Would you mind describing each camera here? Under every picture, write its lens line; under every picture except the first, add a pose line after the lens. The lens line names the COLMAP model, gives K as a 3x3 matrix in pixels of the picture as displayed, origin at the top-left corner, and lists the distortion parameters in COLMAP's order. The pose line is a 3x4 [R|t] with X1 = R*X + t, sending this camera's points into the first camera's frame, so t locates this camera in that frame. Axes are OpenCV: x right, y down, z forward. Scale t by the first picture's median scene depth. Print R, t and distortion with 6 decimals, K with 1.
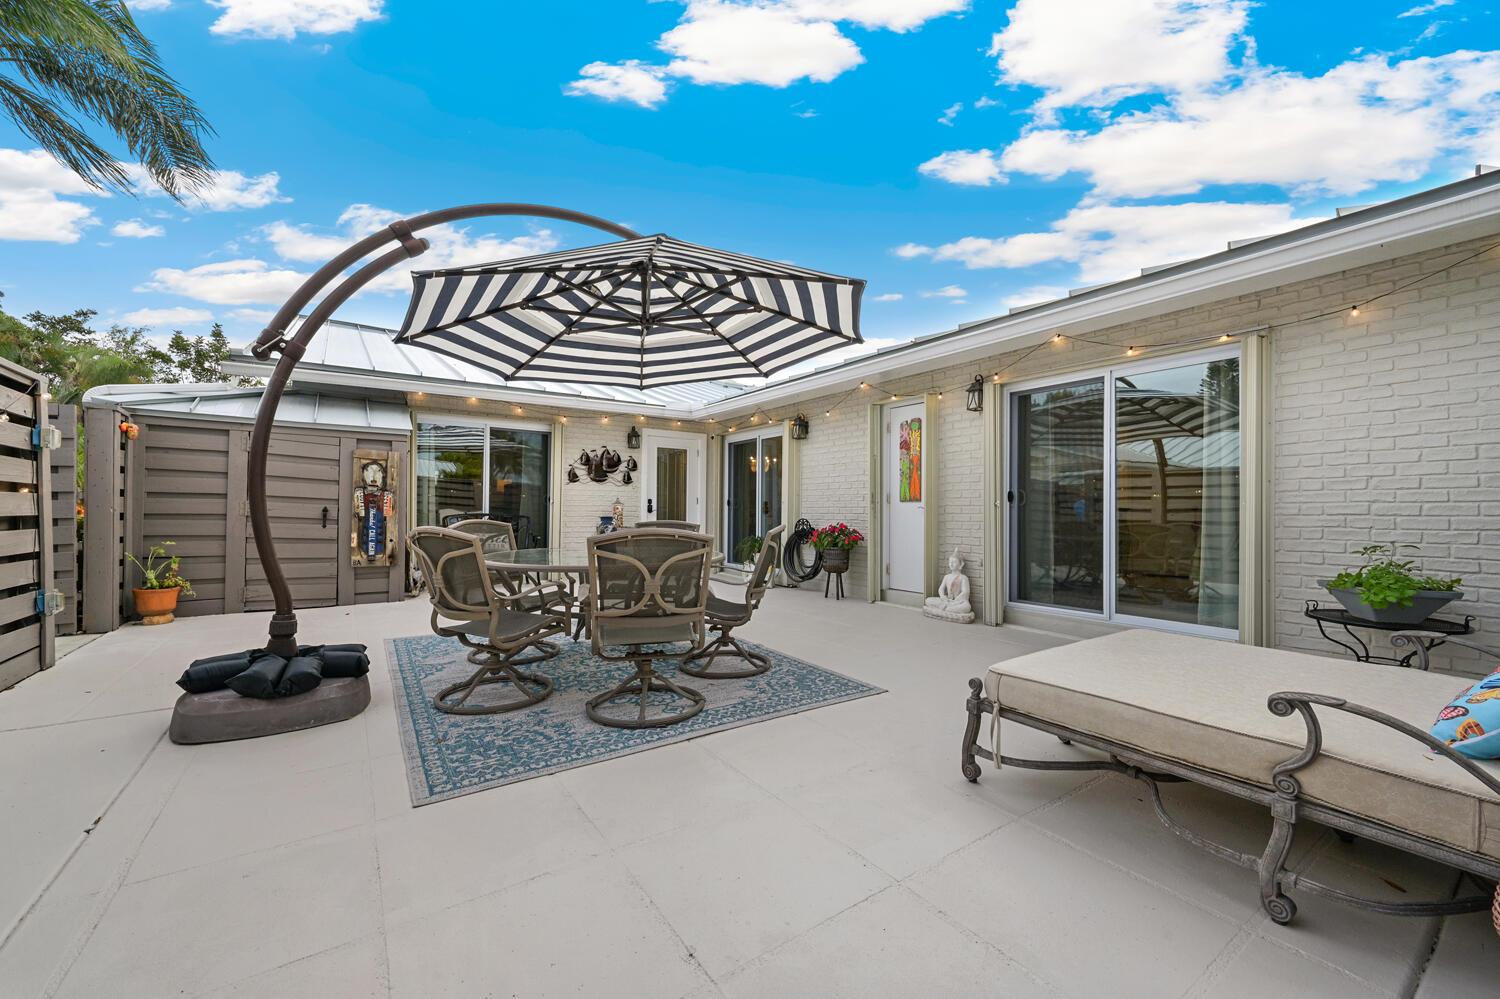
lens RADIAL K [[608.3, 0, 748.8], [0, 608.3, 506.2], [0, 0, 1]] dist [-0.000495, 0.000263]
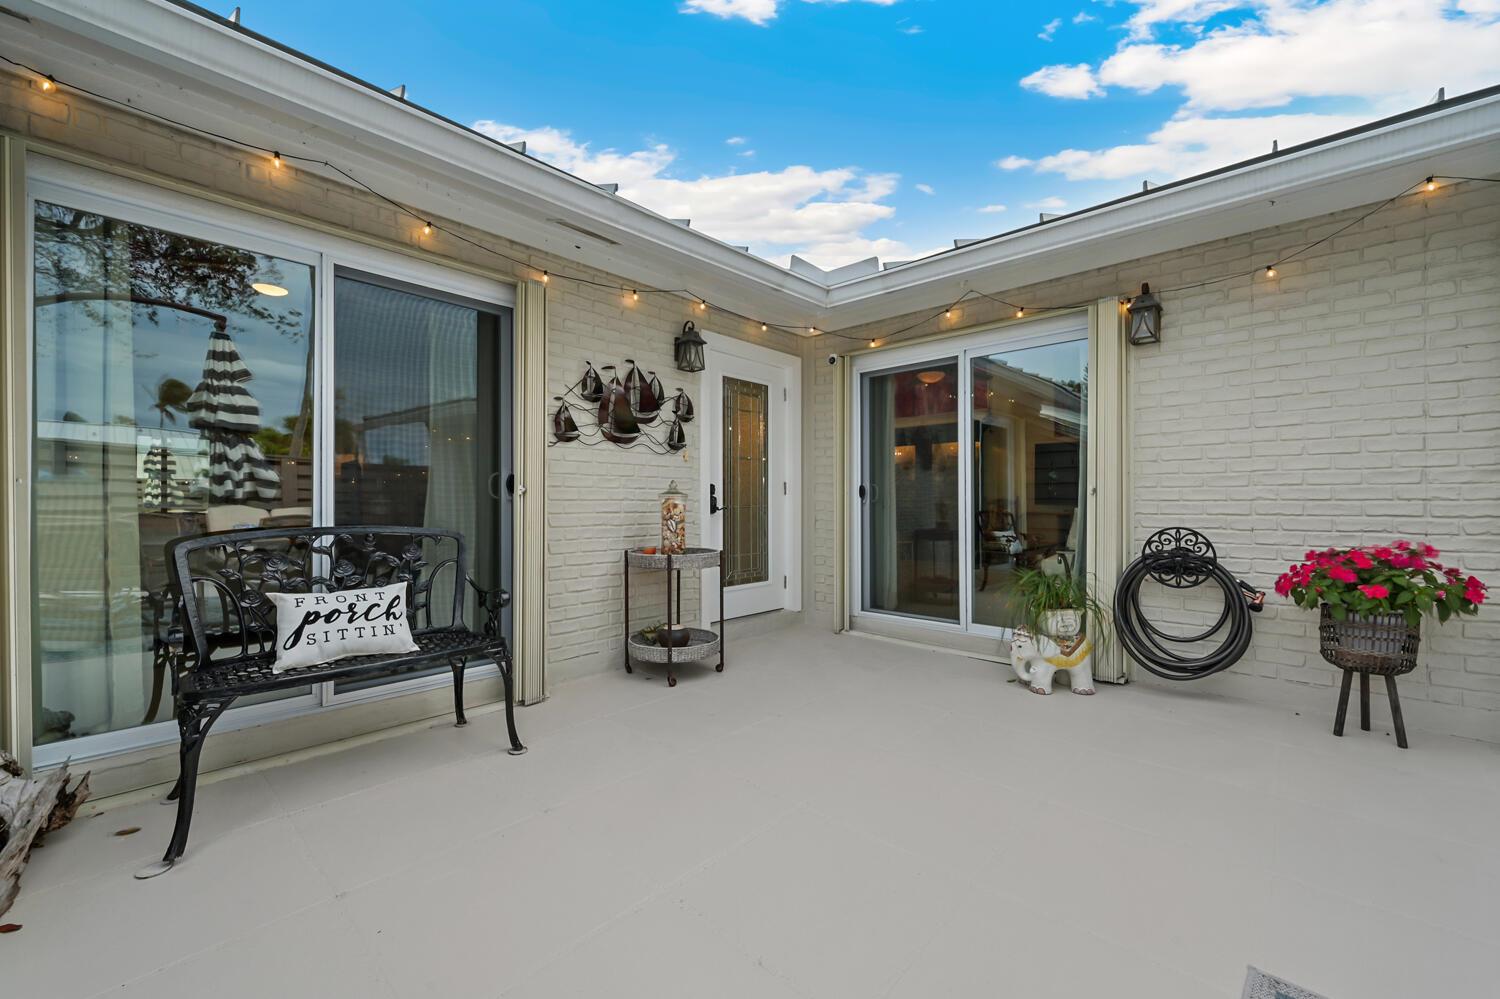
lens RADIAL K [[608.3, 0, 748.9], [0, 608.3, 501.4], [0, 0, 1]] dist [-0.000495, 0.000263]
pose [[0.971579, -0.007263, 0.236604, -0.253968], [0.005528, 0.999953, 0.007998, -0.002257], [-0.236651, -0.006463, 0.971573, 0.555043]]
